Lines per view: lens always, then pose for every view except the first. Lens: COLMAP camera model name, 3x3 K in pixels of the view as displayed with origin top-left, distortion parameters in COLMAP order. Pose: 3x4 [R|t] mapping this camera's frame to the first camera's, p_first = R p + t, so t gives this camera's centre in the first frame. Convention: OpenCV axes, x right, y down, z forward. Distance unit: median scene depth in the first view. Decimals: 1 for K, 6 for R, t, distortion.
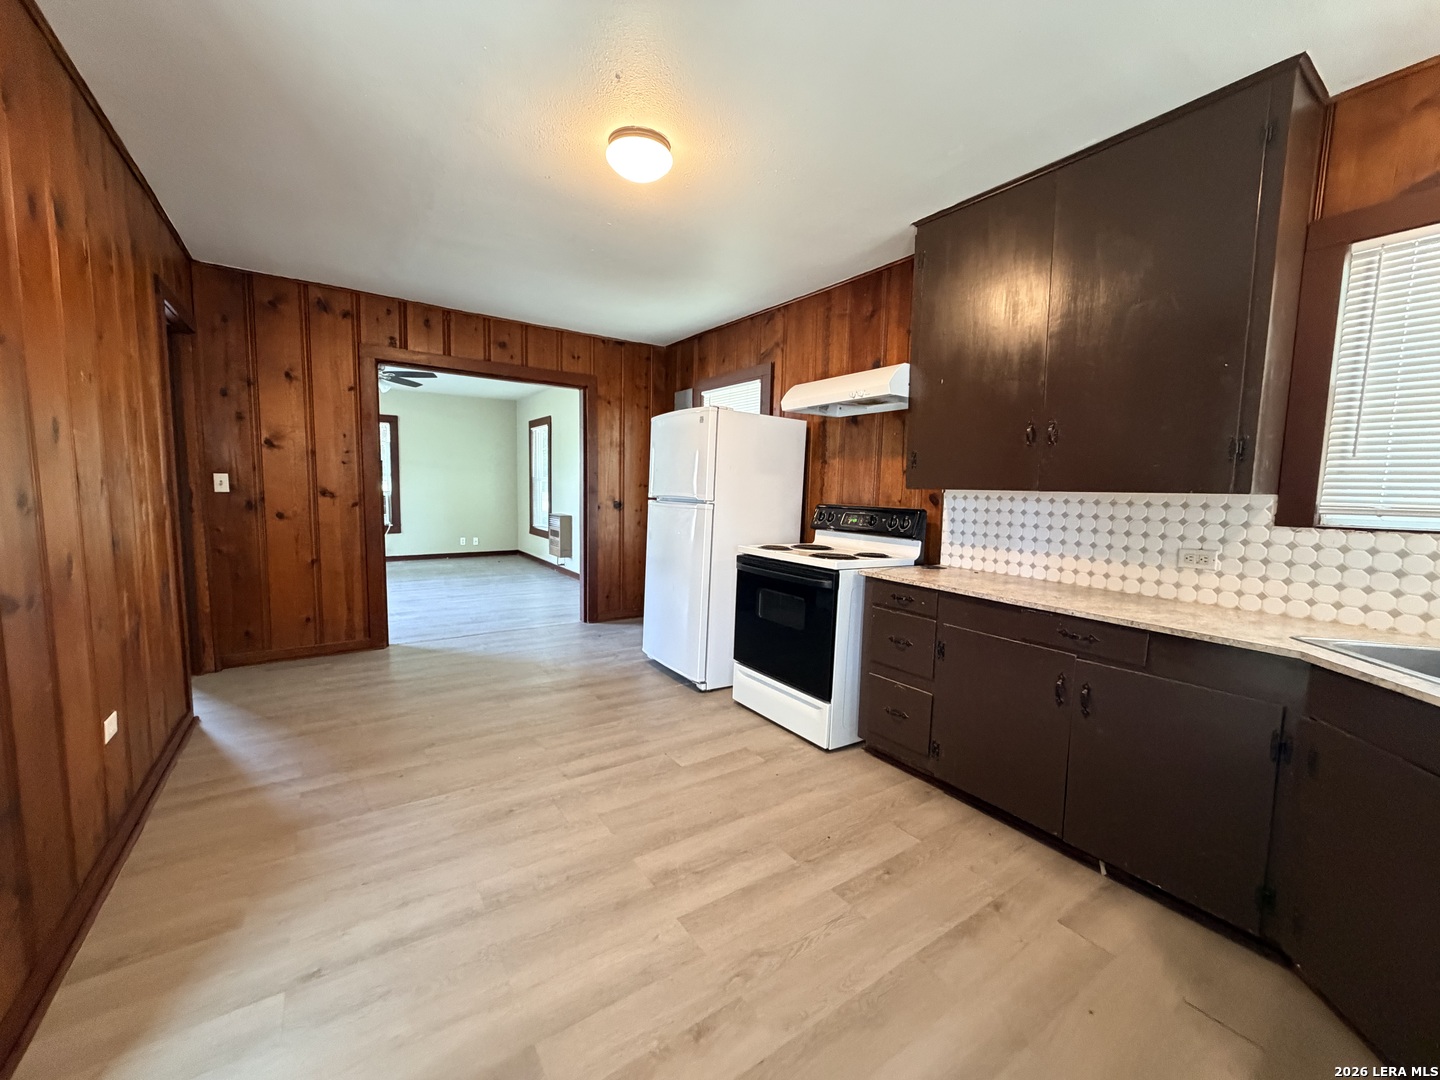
lens RADIAL K [[574.8, 0, 716.2], [0, 574.8, 544.4], [0, 0, 1]] dist [-0.006081, 0.000650]
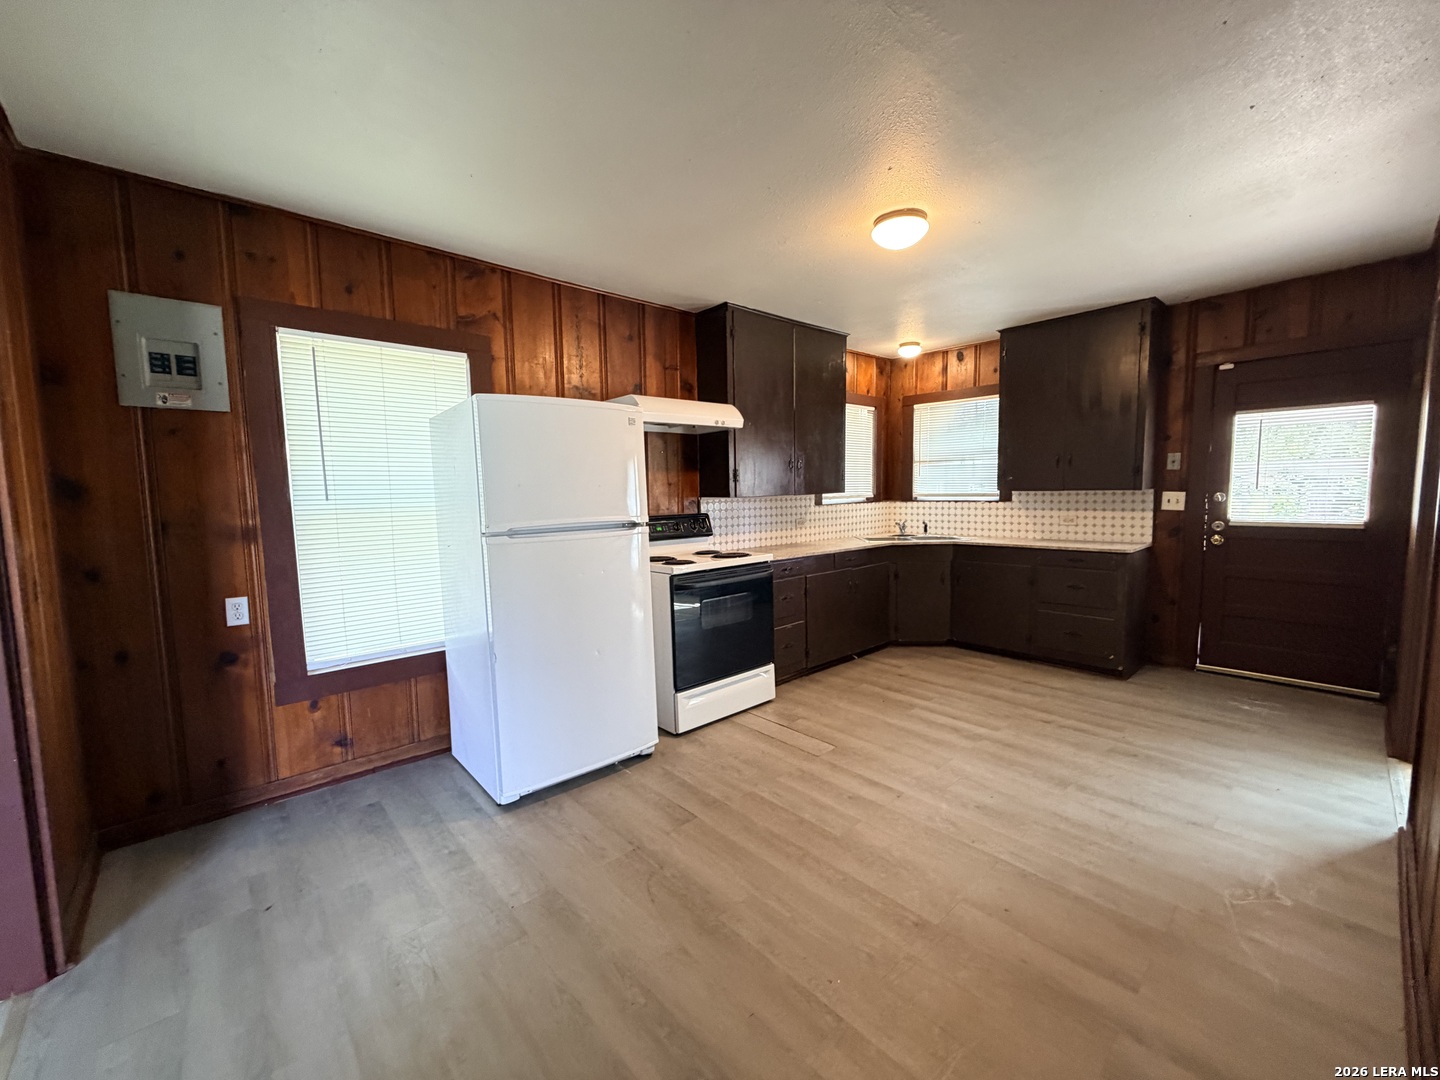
lens RADIAL K [[574.8, 0, 717.8], [0, 574.8, 540.3], [0, 0, 1]] dist [-0.006081, 0.000650]
pose [[-0.129330, -0.113677, 0.985064, -1.300033], [0.111390, 0.985454, 0.128346, -0.224616], [-0.985325, 0.126325, -0.114786, 1.539927]]
